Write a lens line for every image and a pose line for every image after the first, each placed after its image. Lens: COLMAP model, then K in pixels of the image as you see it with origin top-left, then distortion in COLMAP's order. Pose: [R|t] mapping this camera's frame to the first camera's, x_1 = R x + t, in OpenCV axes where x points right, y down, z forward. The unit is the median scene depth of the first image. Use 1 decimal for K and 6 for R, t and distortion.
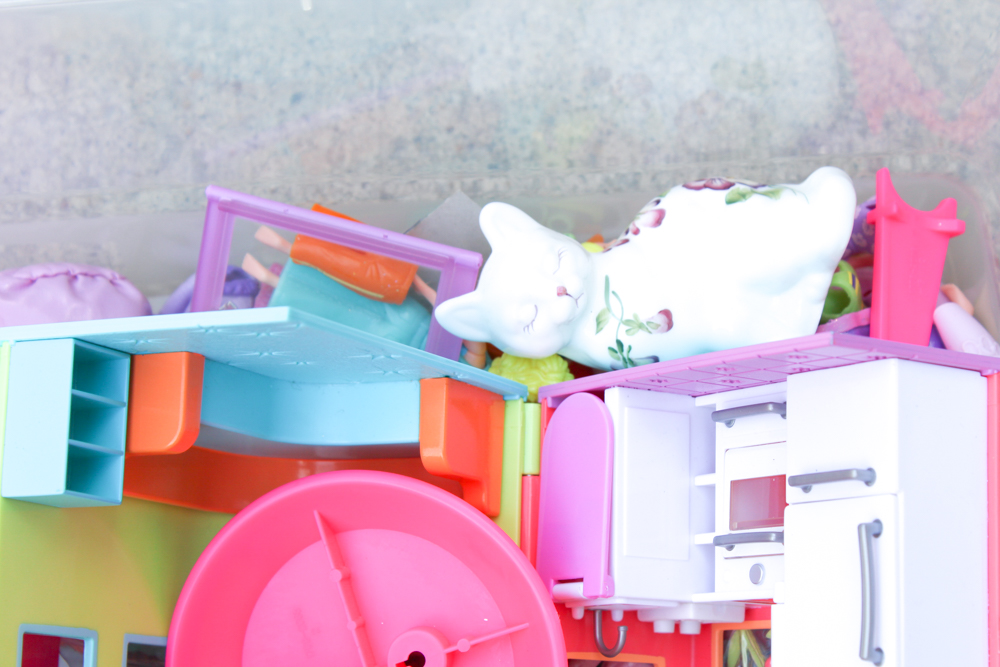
lens RADIAL K [[2371.4, 0, 500.0], [0, 2371.4, 333.5], [0, 0, 1]] dist [0.032766, -0.013122]
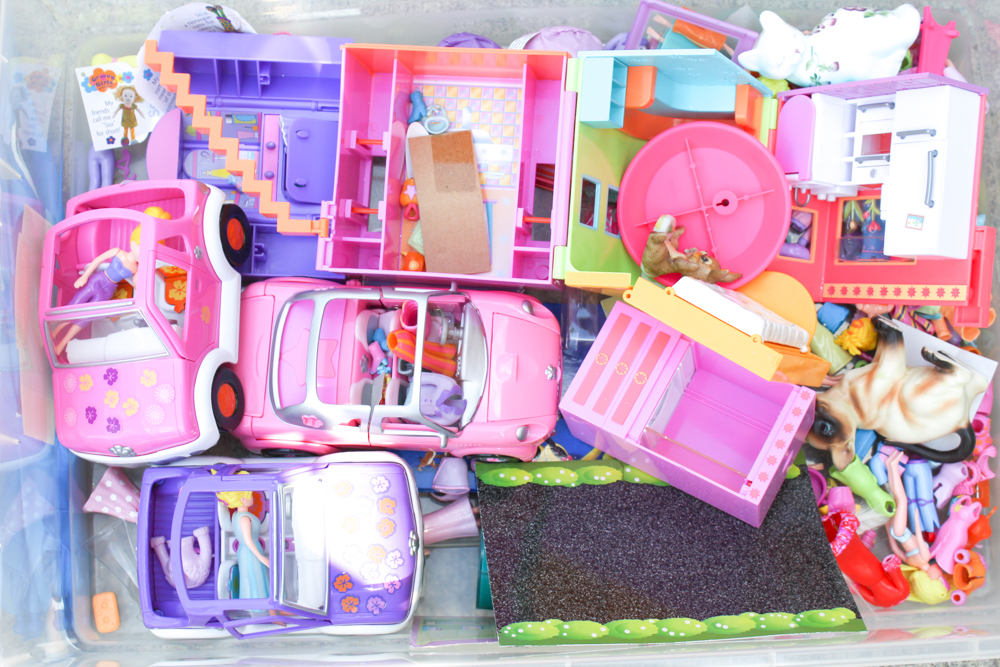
lens RADIAL K [[1554.1, 0, 500.0], [0, 1554.1, 333.5], [0, 0, 1]] dist [0.003237, 0.012337]
pose [[0.997786, 0.053042, 0.040115, -0.311386], [-0.058488, 0.986998, 0.149715, 0.044728], [-0.031653, -0.151729, 0.987915, -0.555085]]
